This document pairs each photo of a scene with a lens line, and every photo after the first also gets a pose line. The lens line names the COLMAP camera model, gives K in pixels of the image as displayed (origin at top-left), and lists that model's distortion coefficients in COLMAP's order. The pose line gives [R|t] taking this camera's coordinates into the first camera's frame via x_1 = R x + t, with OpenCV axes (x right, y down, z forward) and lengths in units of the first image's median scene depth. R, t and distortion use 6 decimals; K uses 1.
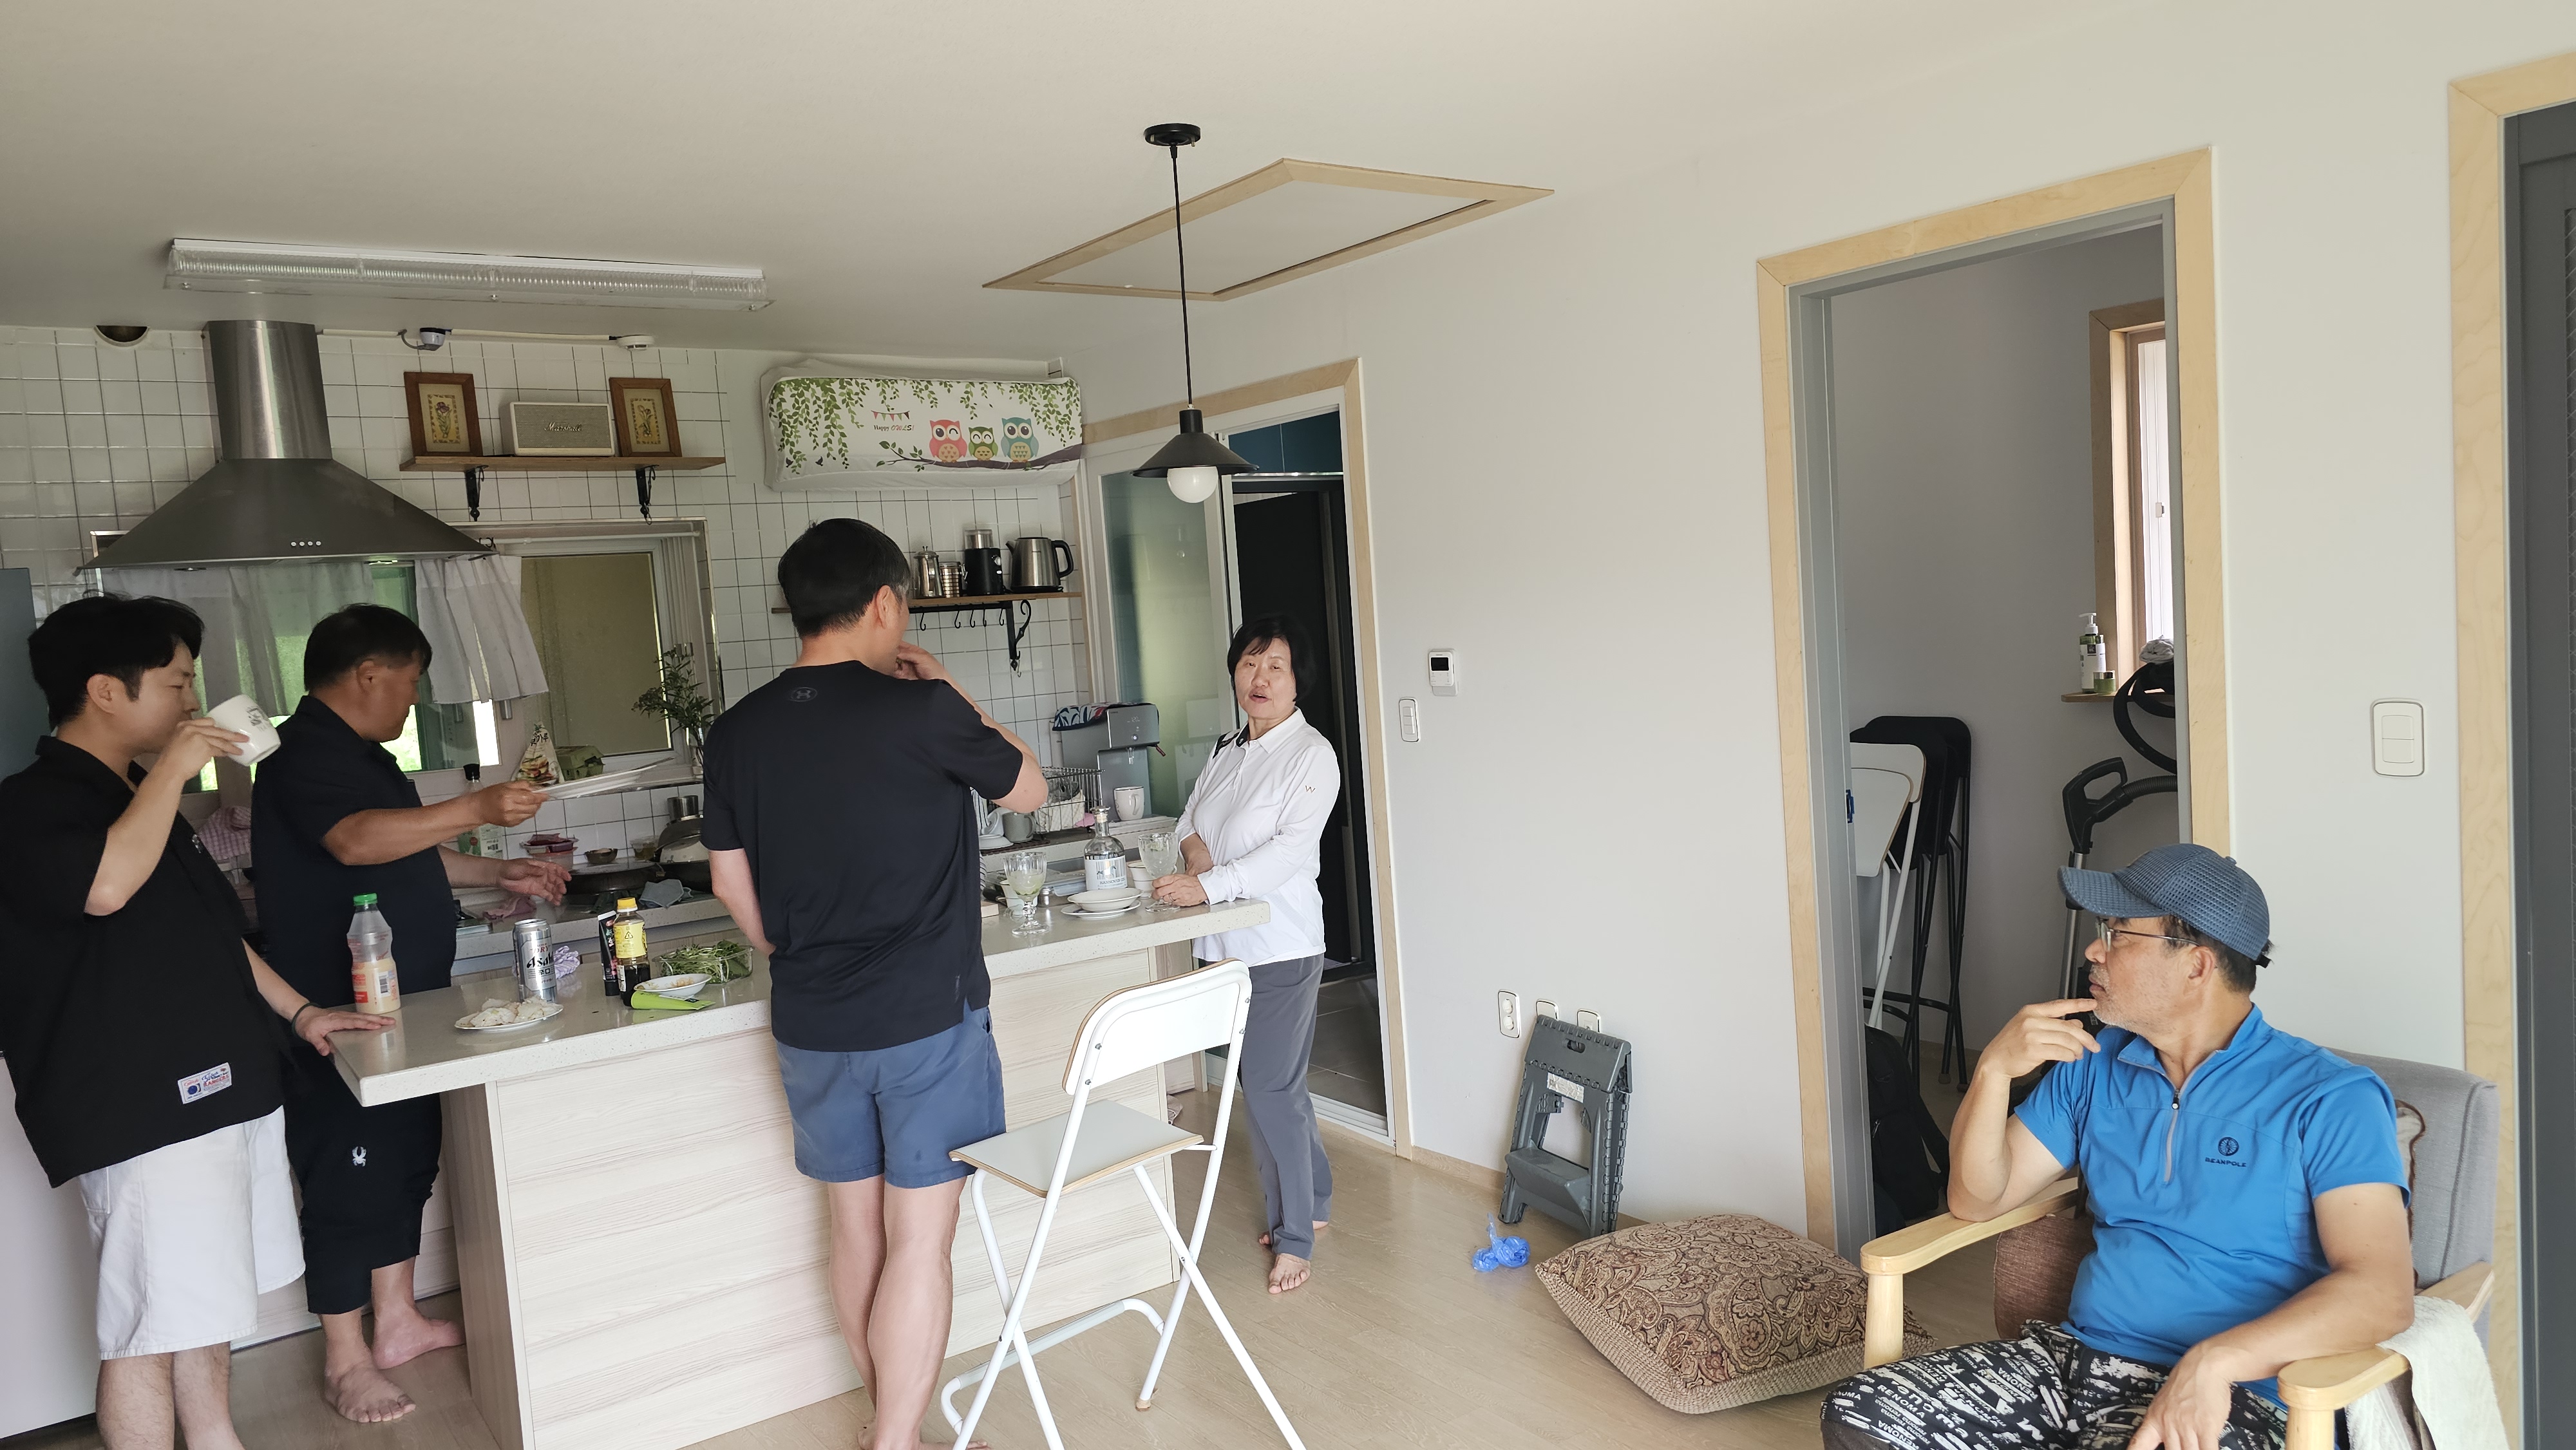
lens RADIAL K [[1697.5, 0, 1321.8], [0, 1697.5, 758.7], [0, 0, 1]] dist [0.072554, -0.064223]
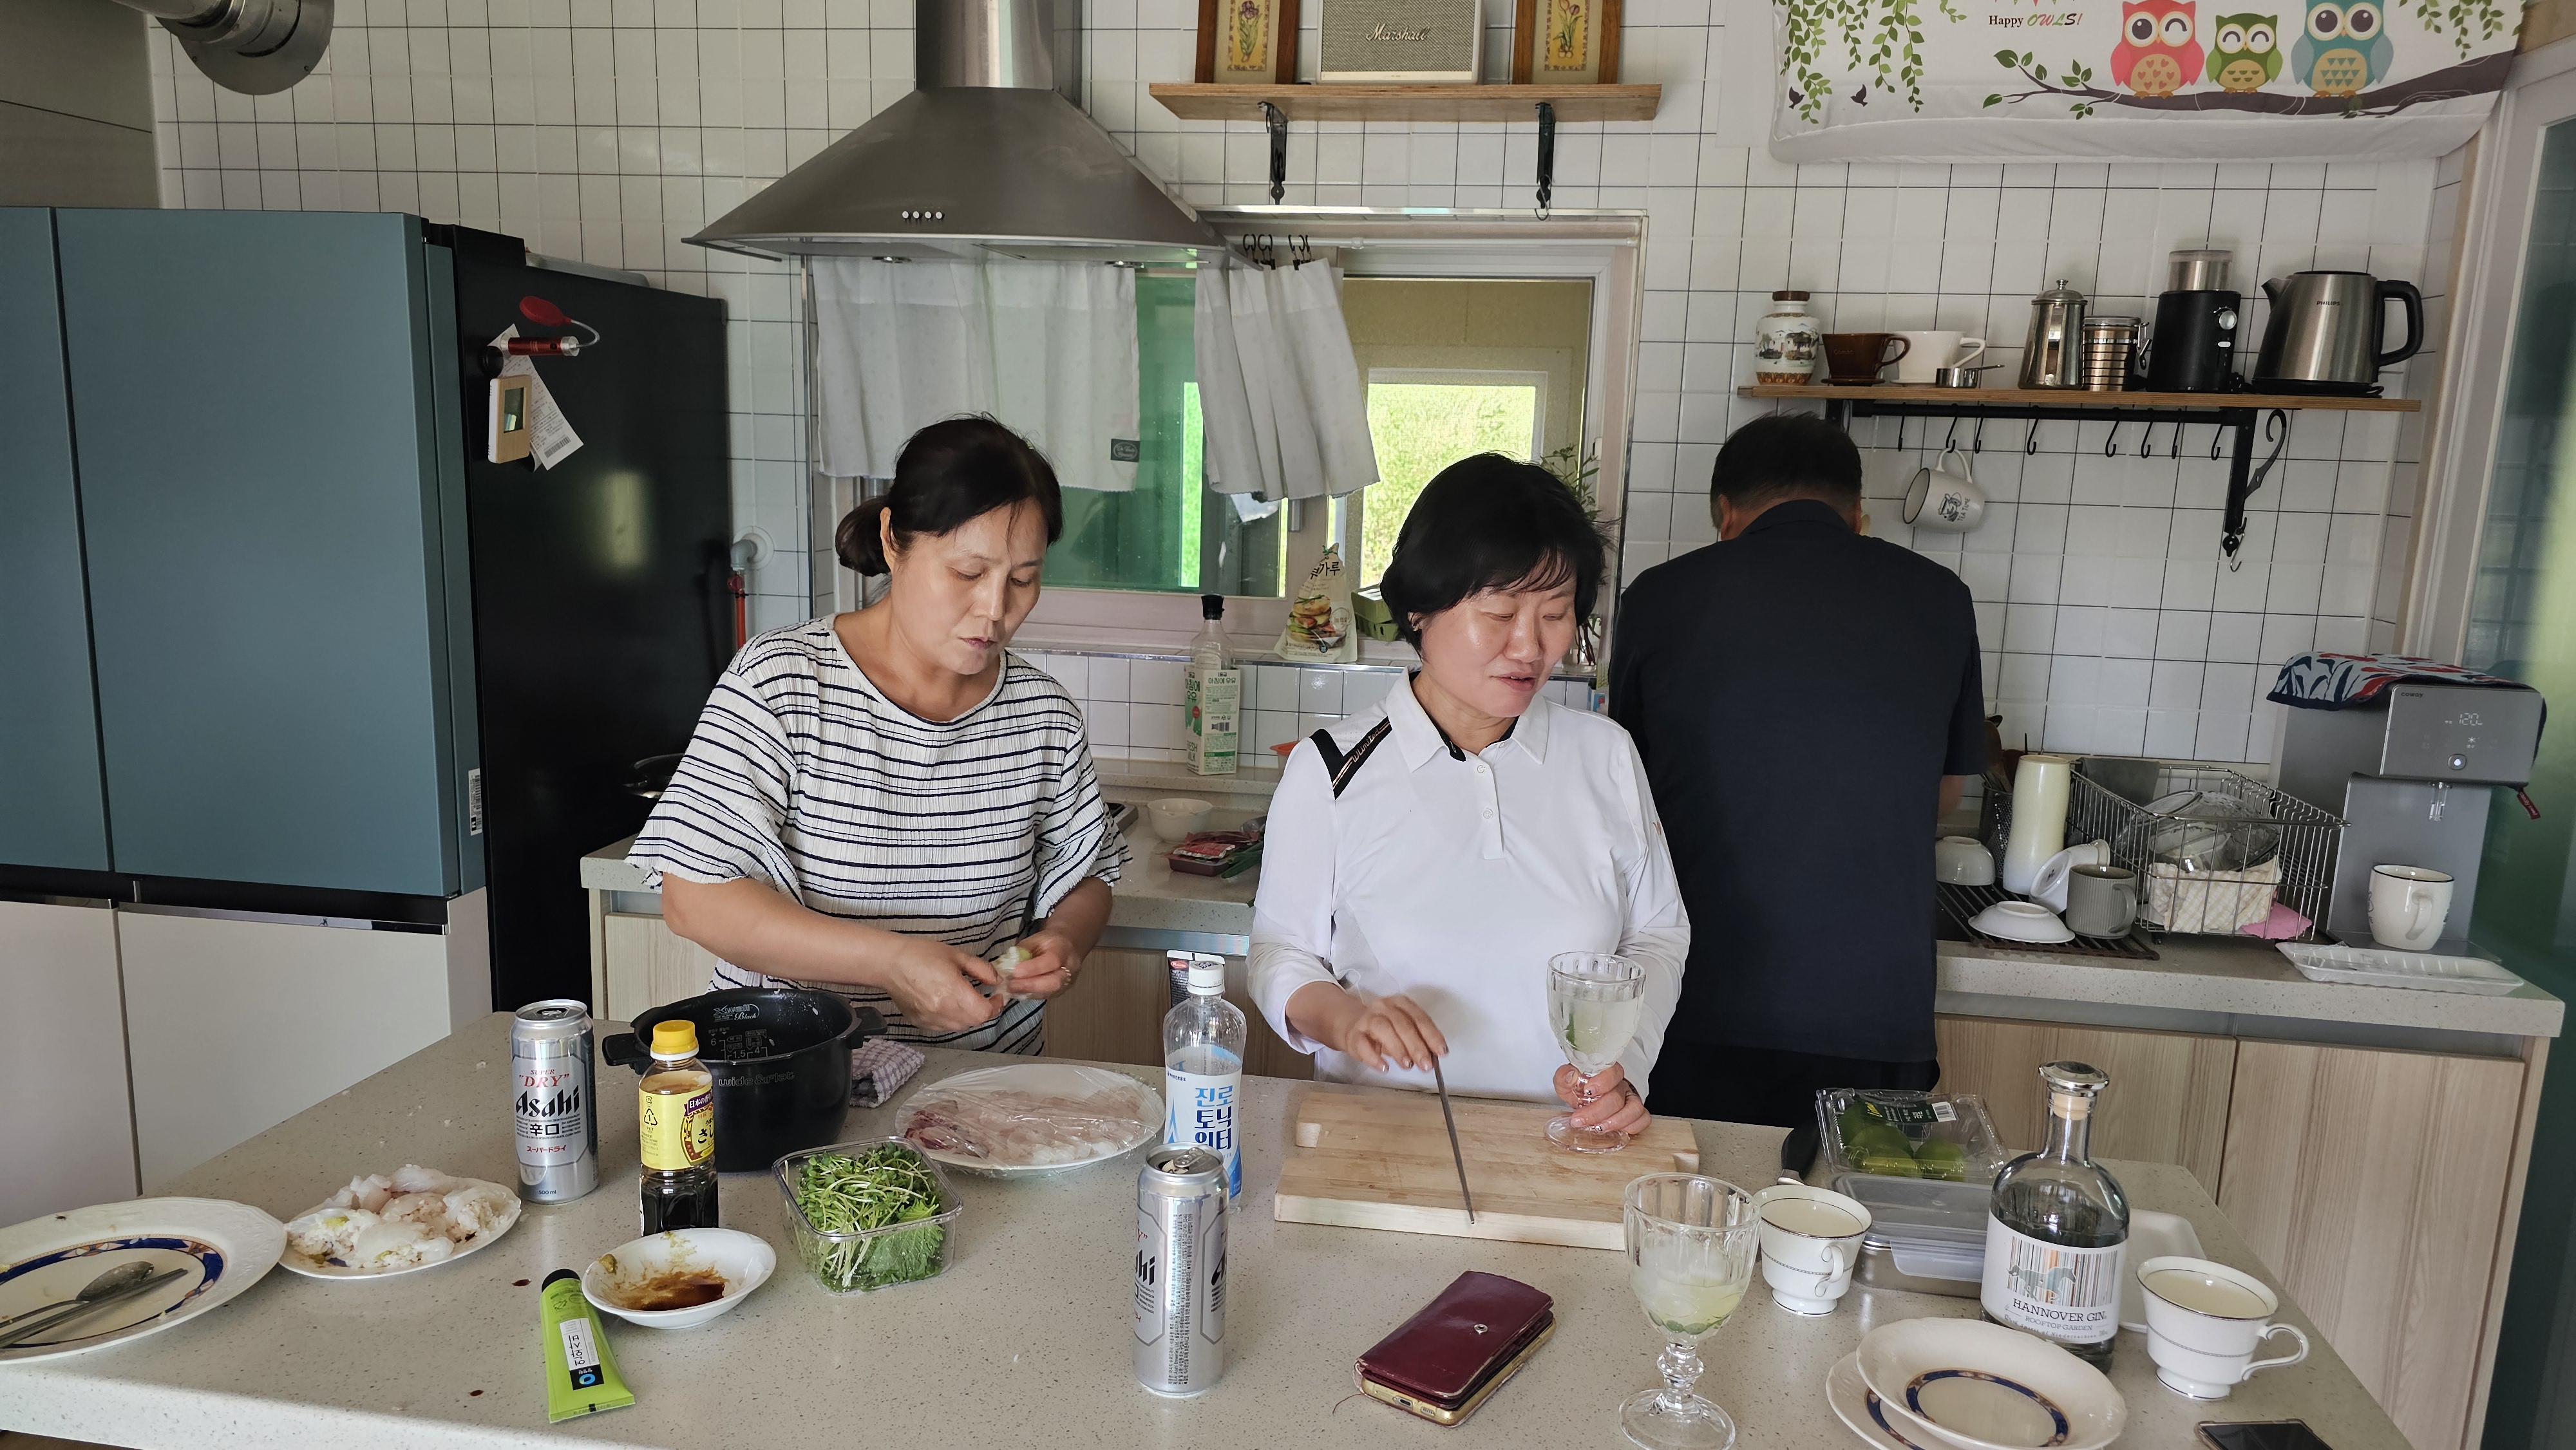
lens RADIAL K [[1737.1, 0, 1265.2], [0, 1737.1, 753.5], [0, 0, 1]] dist [0.037770, -0.026703]
pose [[0.700328, 0.218089, -0.679690, -0.027674], [-0.143264, 0.975753, 0.165472, -0.052271], [0.699297, -0.018509, 0.714591, 0.586578]]
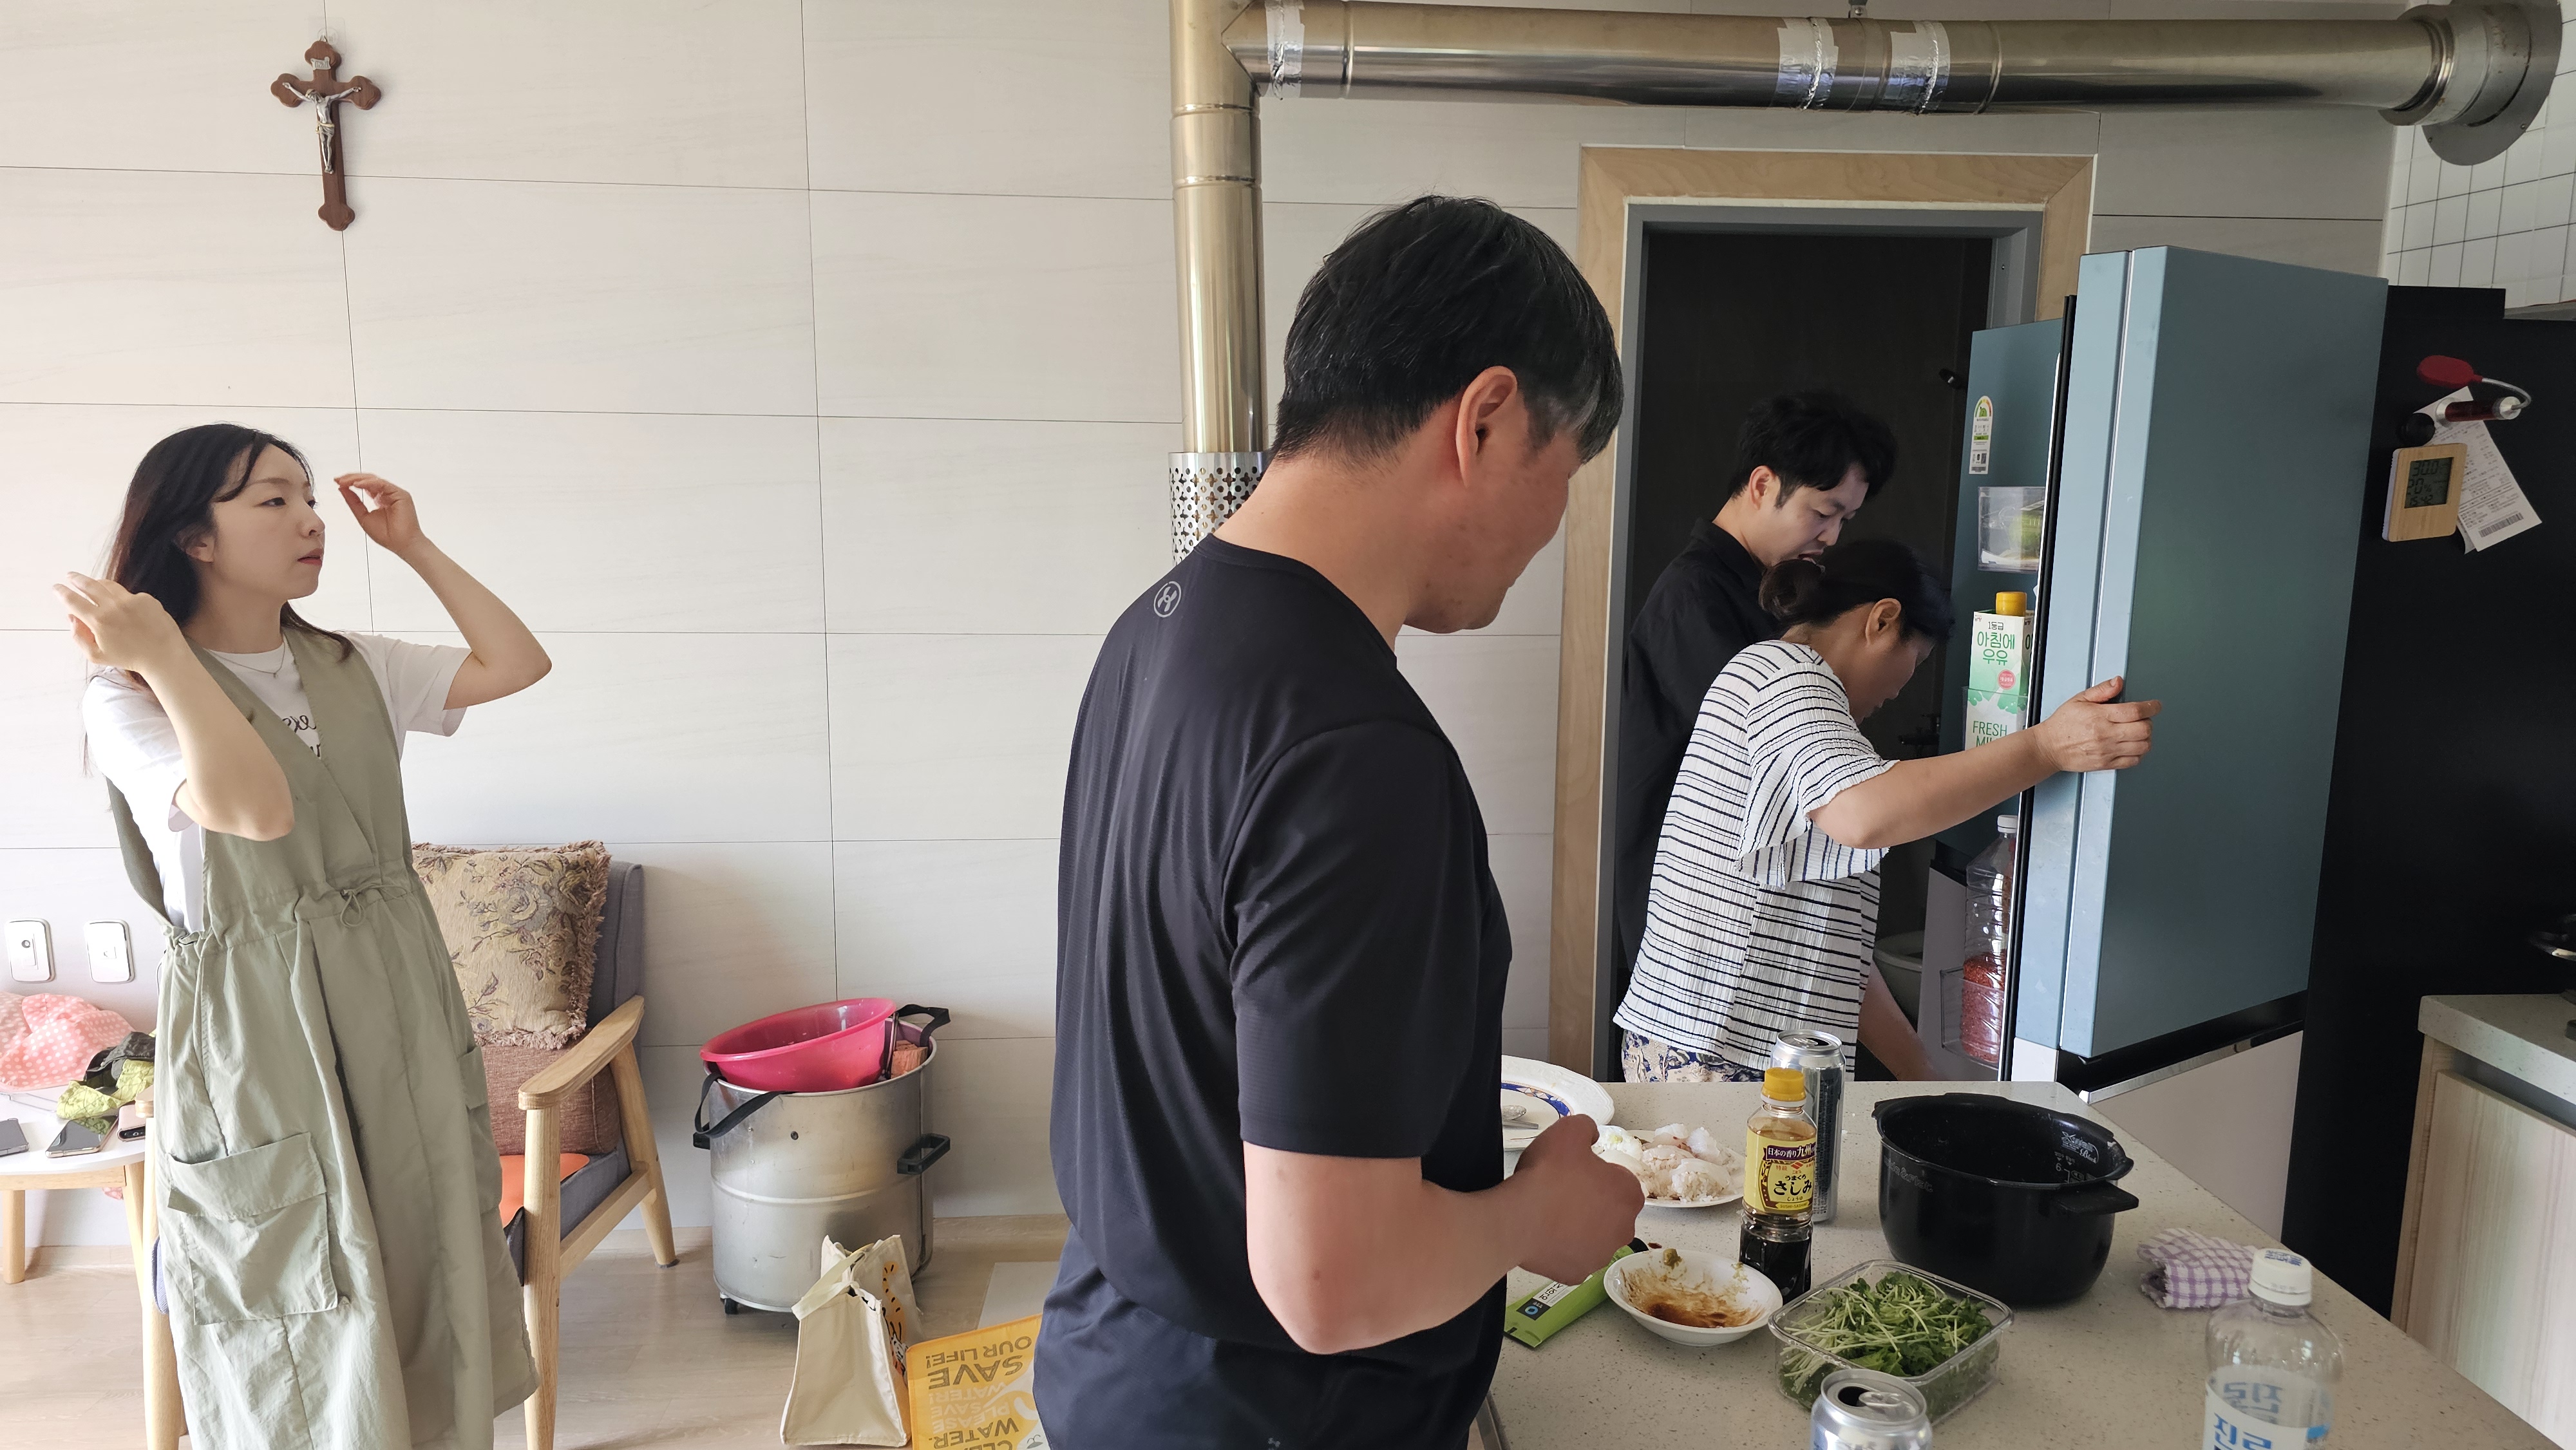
lens RADIAL K [[1697.5, 0, 1321.8], [0, 1697.5, 758.7], [0, 0, 1]] dist [0.072554, -0.064223]
pose [[-0.524055, 0.209961, -0.825398, -0.011051], [-0.054761, 0.958824, 0.278670, -0.077423], [0.849922, 0.191238, -0.490980, 0.811061]]
